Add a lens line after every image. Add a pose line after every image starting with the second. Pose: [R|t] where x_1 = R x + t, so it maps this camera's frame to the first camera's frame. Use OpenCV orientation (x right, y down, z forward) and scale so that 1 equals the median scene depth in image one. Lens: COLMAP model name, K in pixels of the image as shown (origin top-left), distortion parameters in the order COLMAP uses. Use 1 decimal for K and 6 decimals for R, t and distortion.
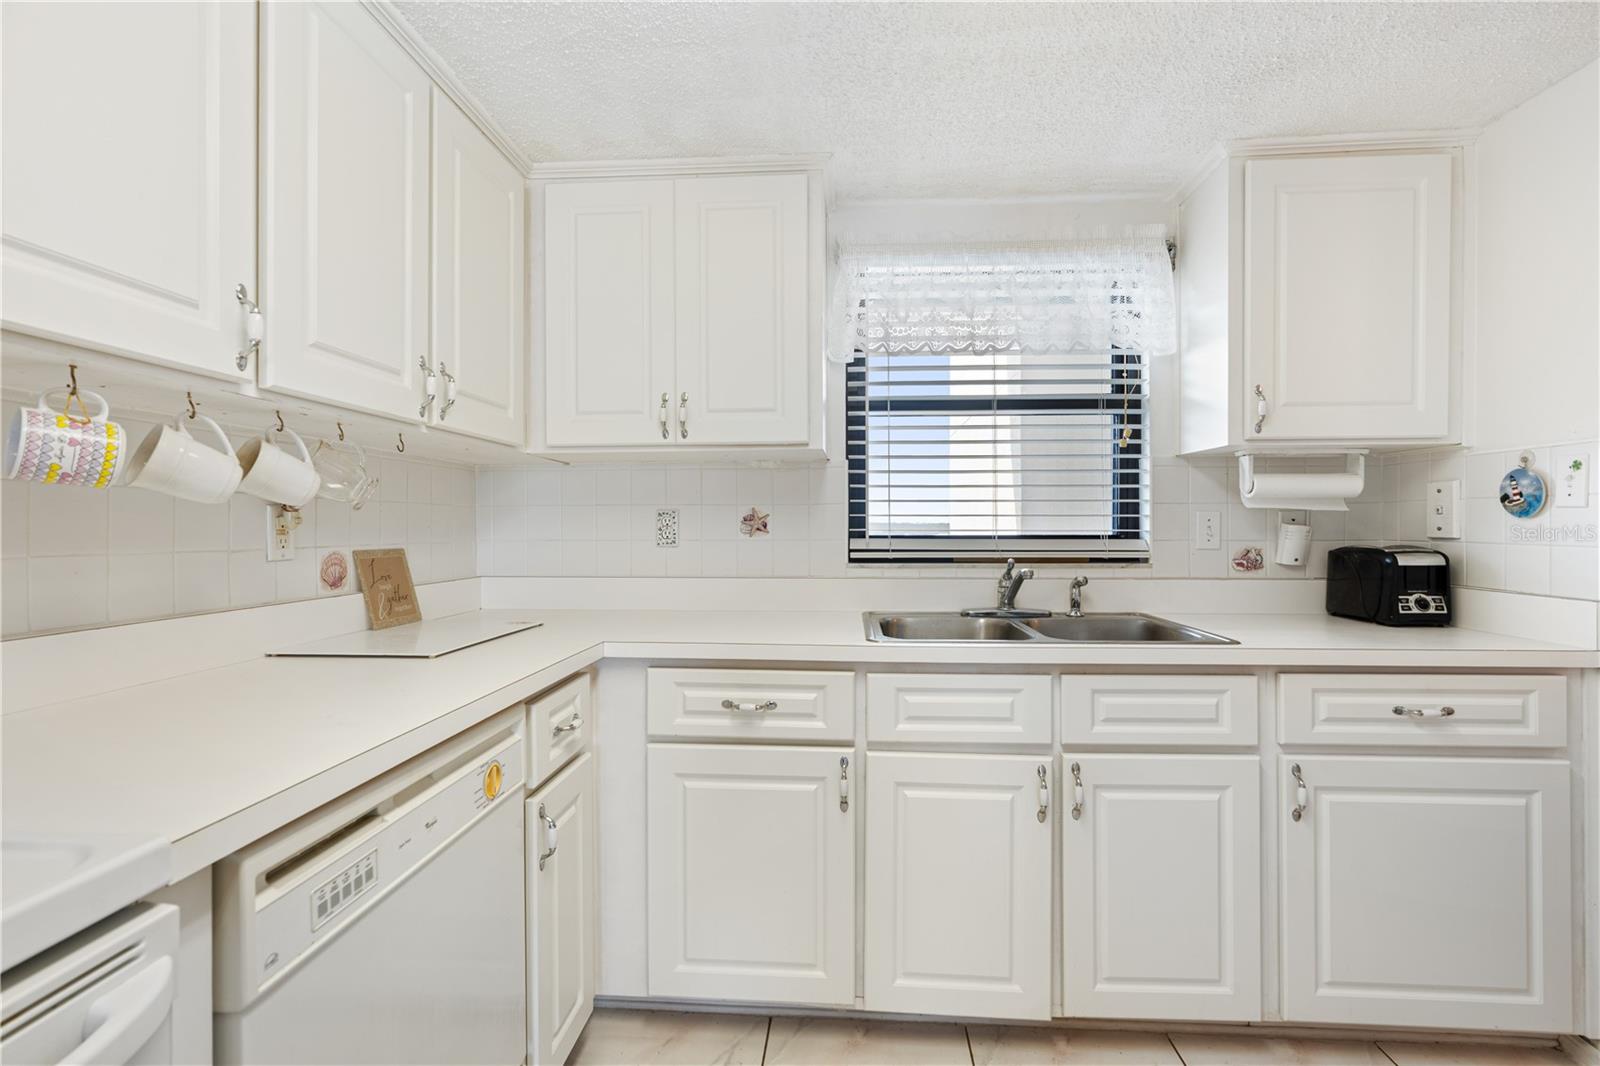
lens RADIAL K [[721.2, 0, 813.3], [0, 721.2, 526.2], [0, 0, 1]] dist [-0.001305, 0.000151]
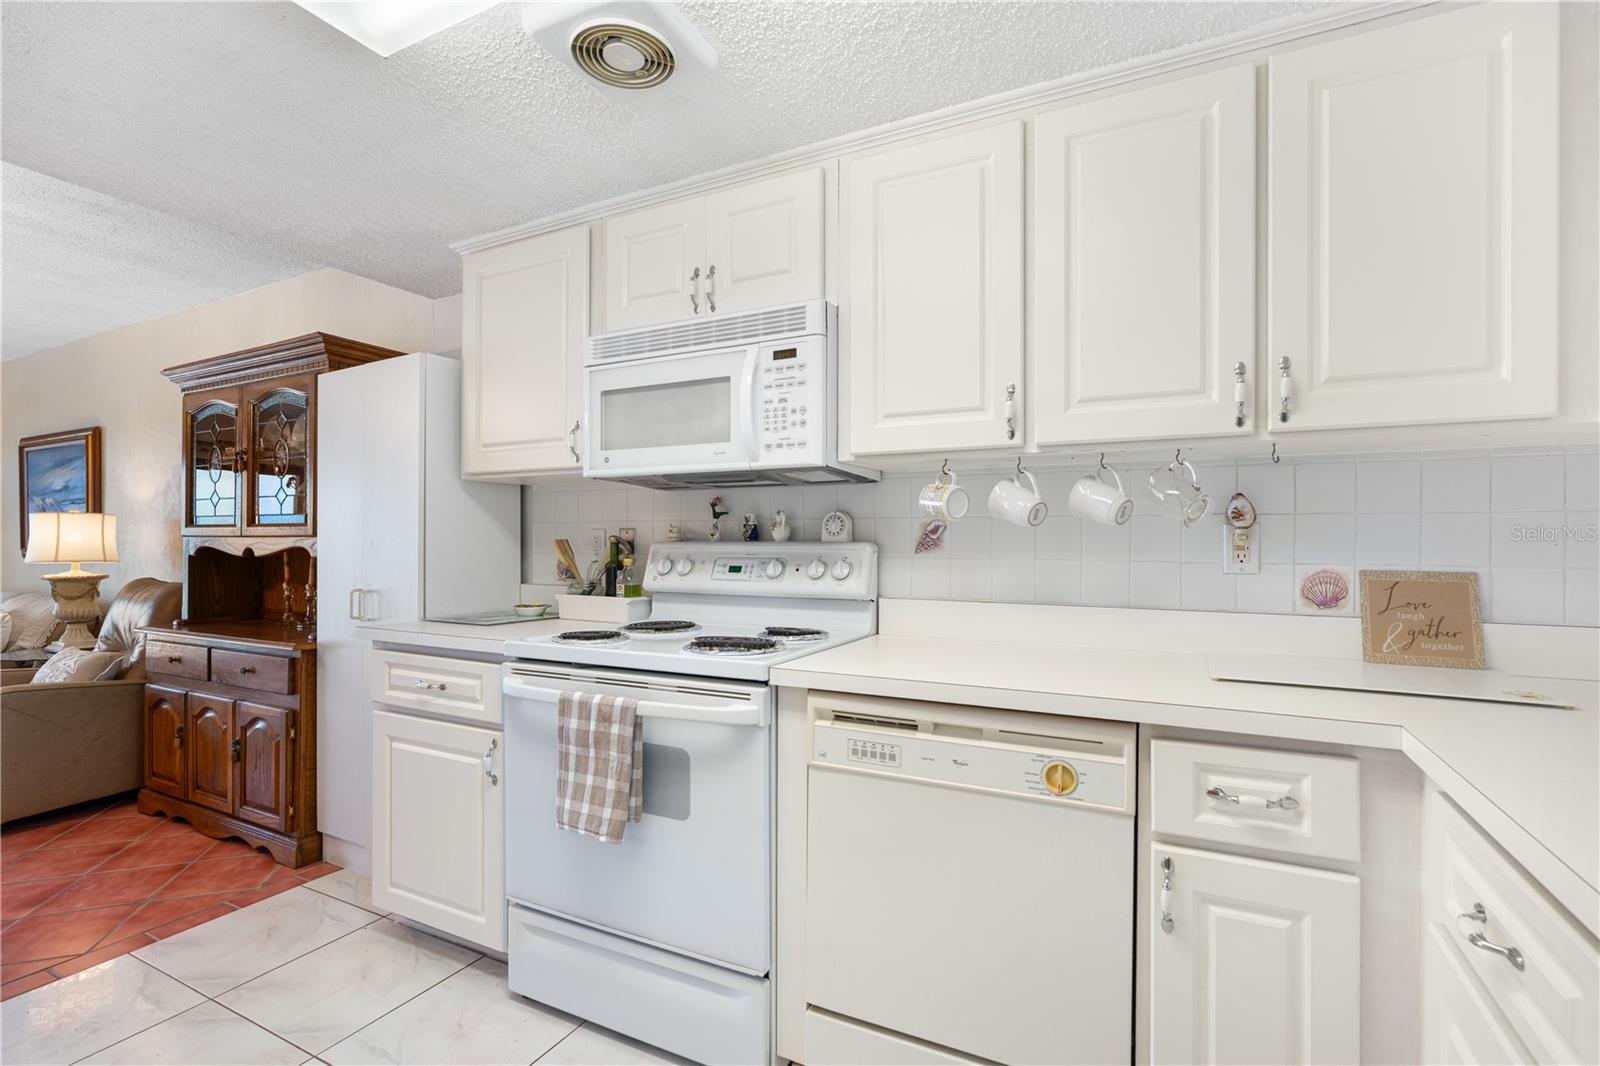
lens RADIAL K [[725.0, 0, 808.1], [0, 725.0, 539.6], [0, 0, 1]] dist [-0.011517, 0.000439]
pose [[-0.405022, -0.002750, -0.914303, 0.420136], [-0.004337, 0.999990, -0.001087, -0.000288], [0.914297, 0.003525, -0.405030, 0.660892]]
